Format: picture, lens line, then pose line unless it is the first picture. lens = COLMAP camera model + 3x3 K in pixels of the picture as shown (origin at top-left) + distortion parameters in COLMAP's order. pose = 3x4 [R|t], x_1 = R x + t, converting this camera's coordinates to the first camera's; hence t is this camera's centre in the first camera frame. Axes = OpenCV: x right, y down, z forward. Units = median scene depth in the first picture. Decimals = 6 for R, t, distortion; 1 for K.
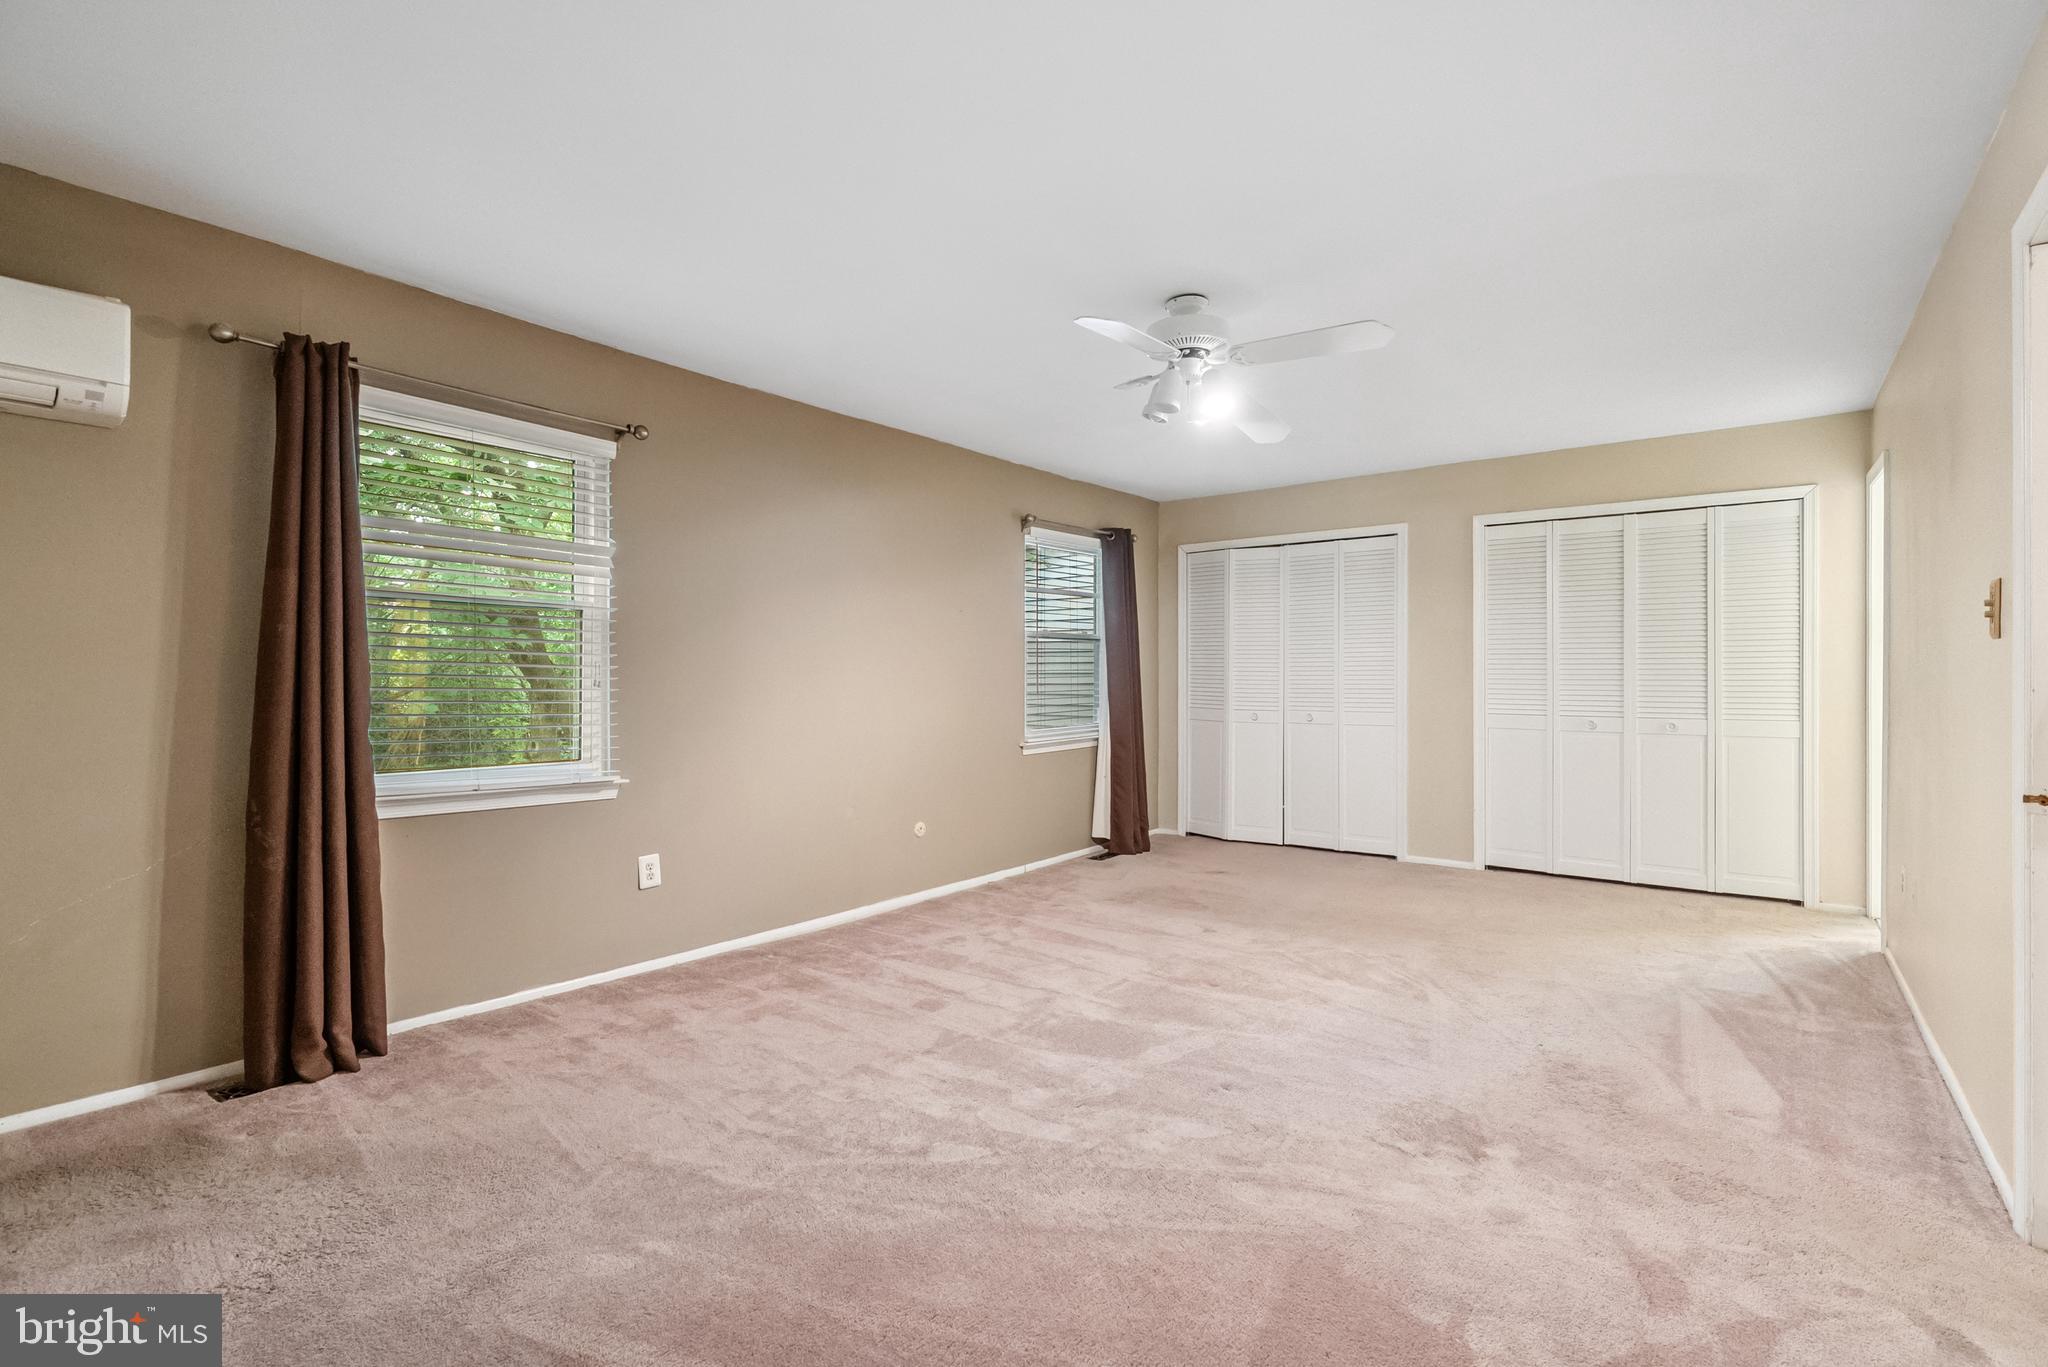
lens RADIAL K [[964.6, 0, 1033.8], [0, 964.6, 680.7], [0, 0, 1]] dist [-0.008716, 0.003976]
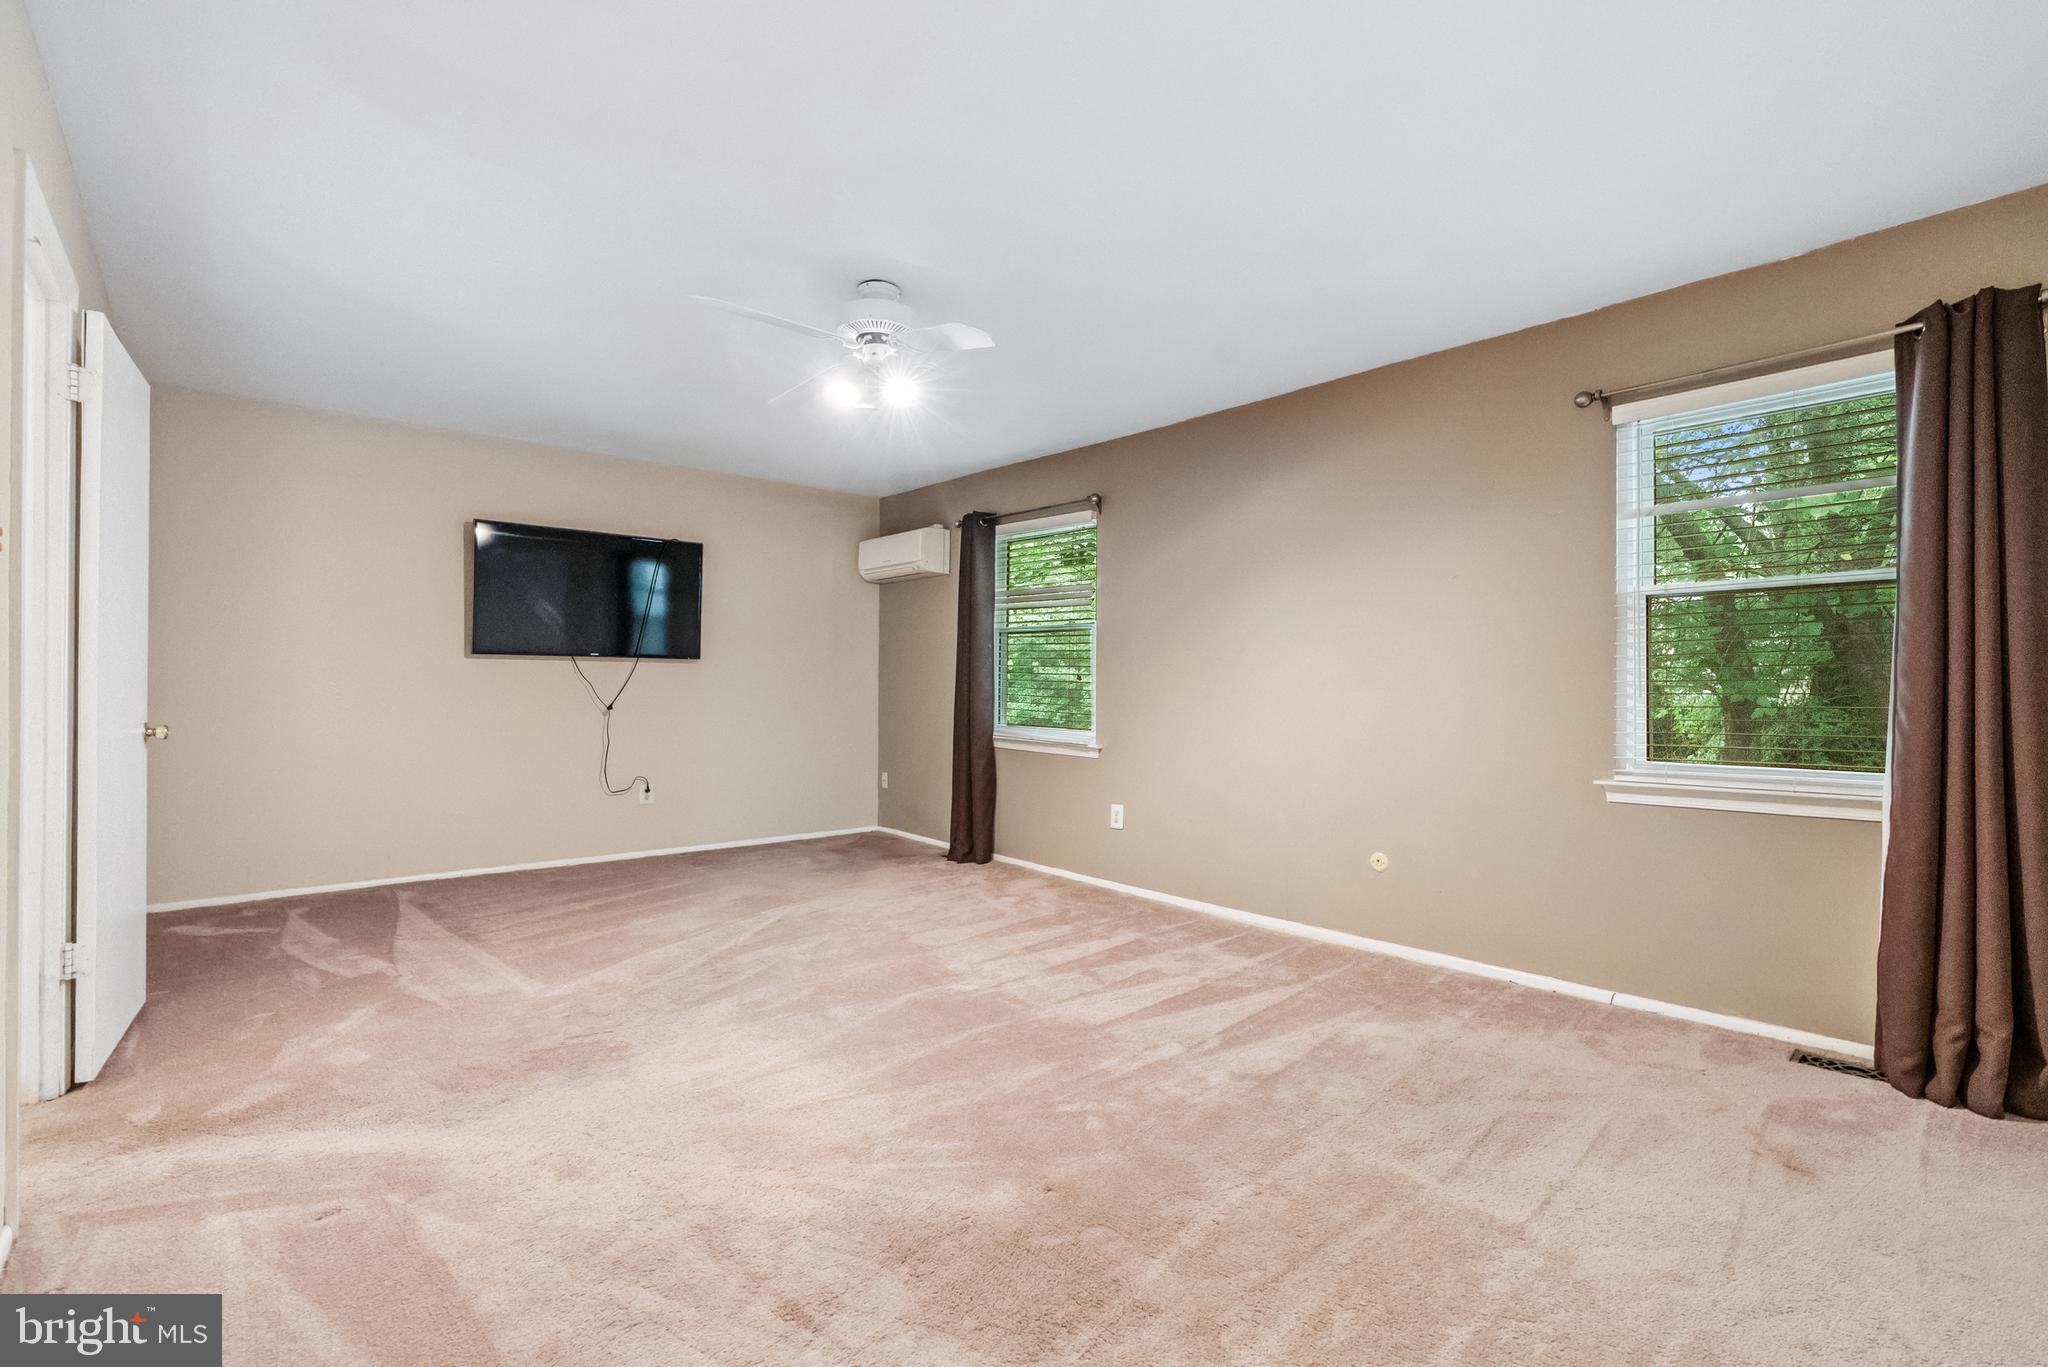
lens RADIAL K [[964.6, 0, 1037.7], [0, 964.6, 687.0], [0, 0, 1]] dist [-0.008716, 0.003976]
pose [[-0.205812, 0.003652, -0.978585, 0.952812], [-0.003994, 0.999982, 0.004572, 0.009793], [0.978583, 0.004850, -0.205794, 1.174590]]
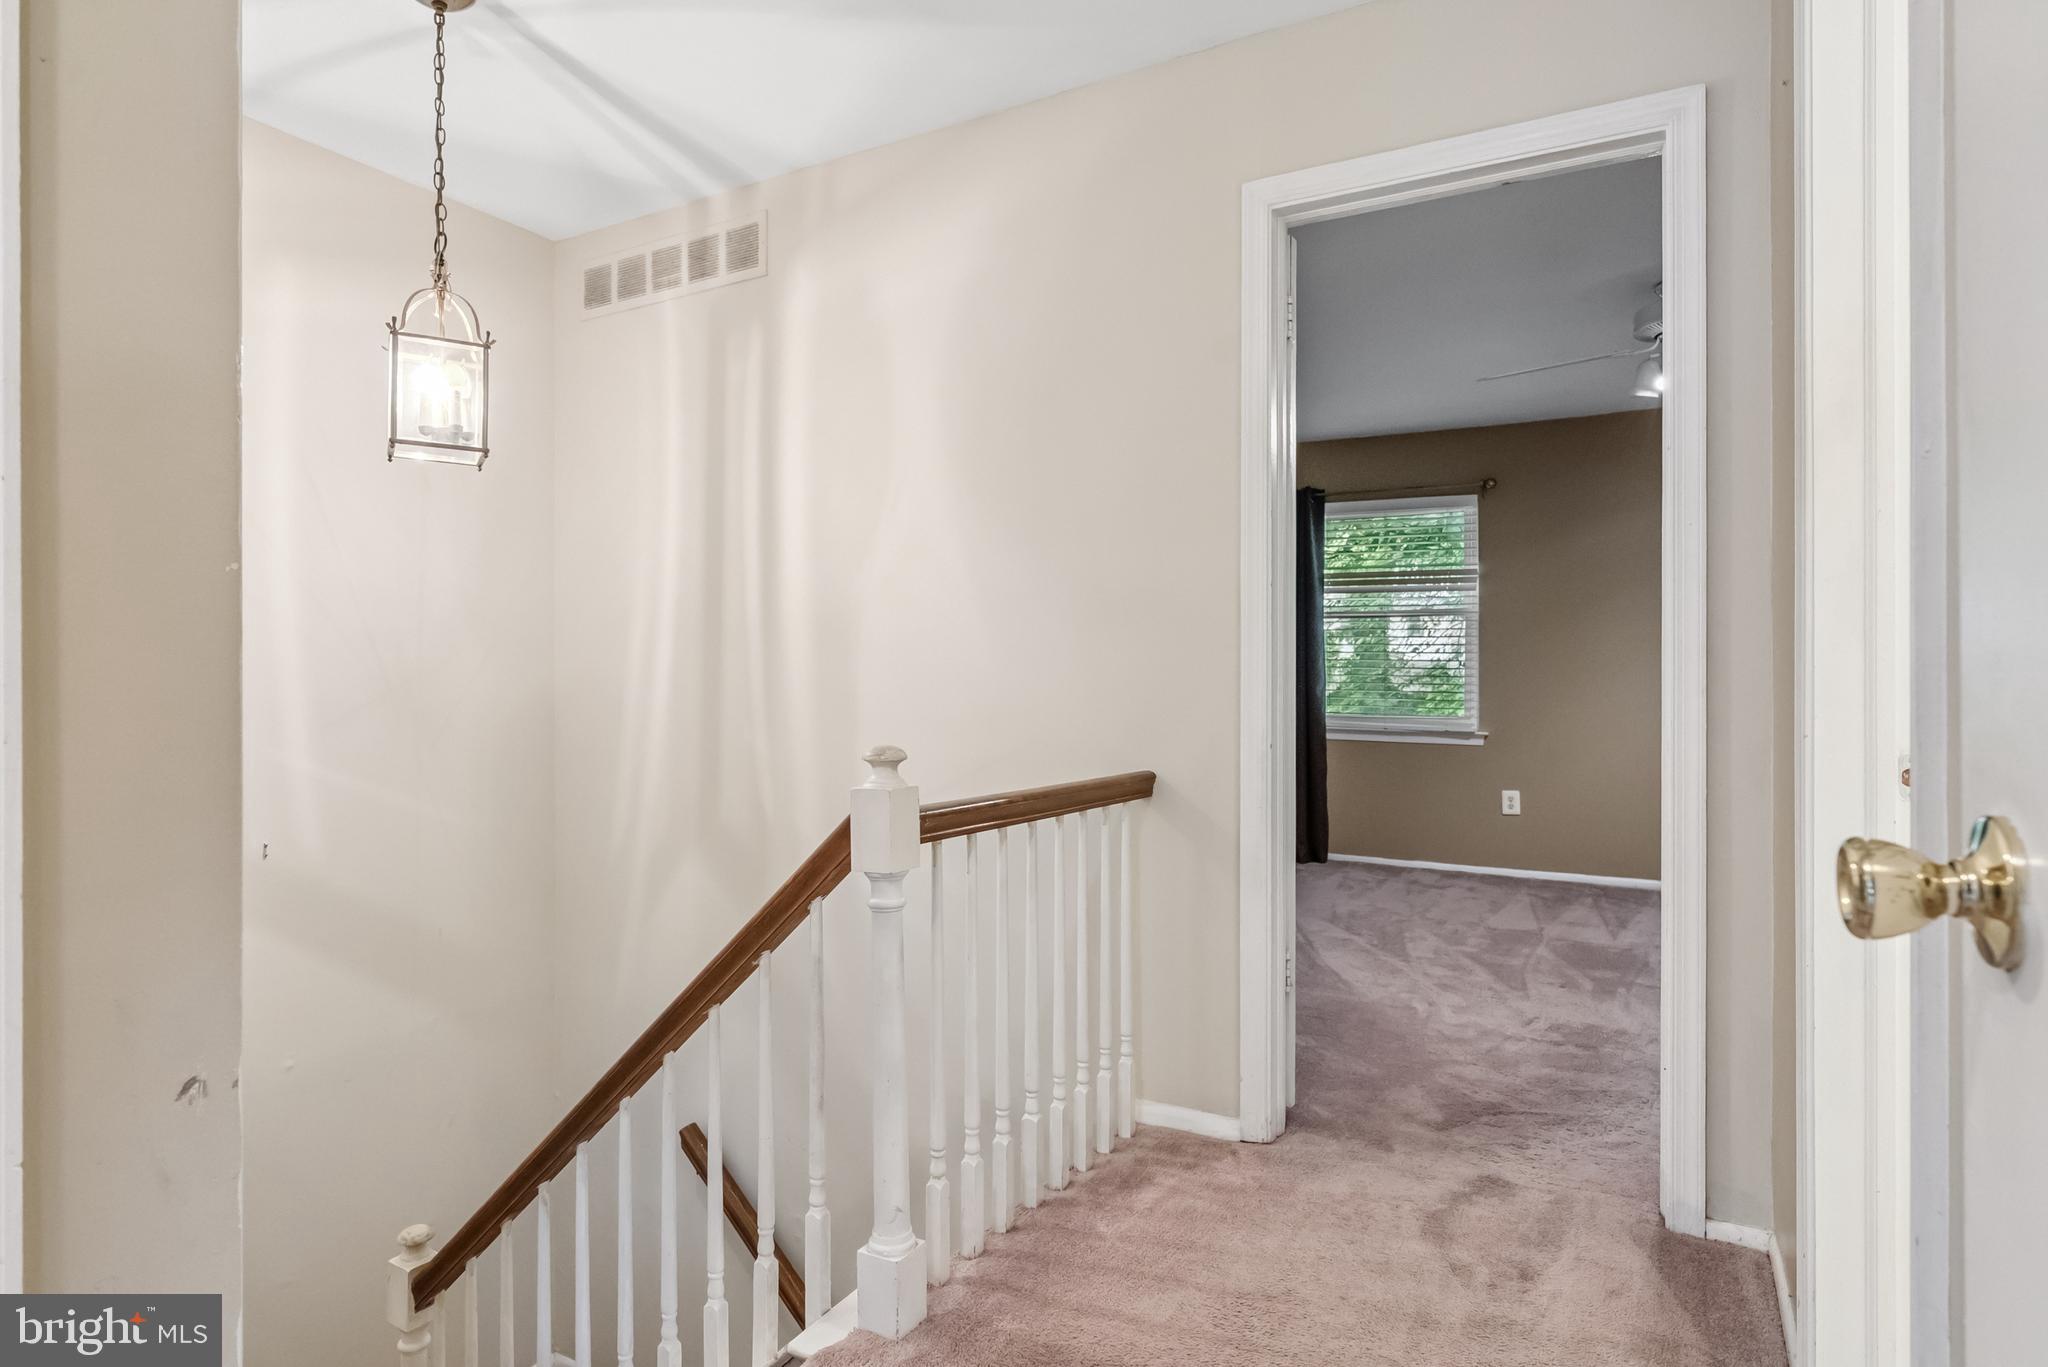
lens RADIAL K [[1139.7, 0, 1025.7], [0, 1139.7, 688.9], [0, 0, 1]] dist [-0.002733, 0.000695]
pose [[0.136729, -0.002135, -0.990606, 1.093750], [0.000968, 0.999997, -0.002022, 0.040981], [0.990608, -0.000682, 0.136730, 0.109509]]
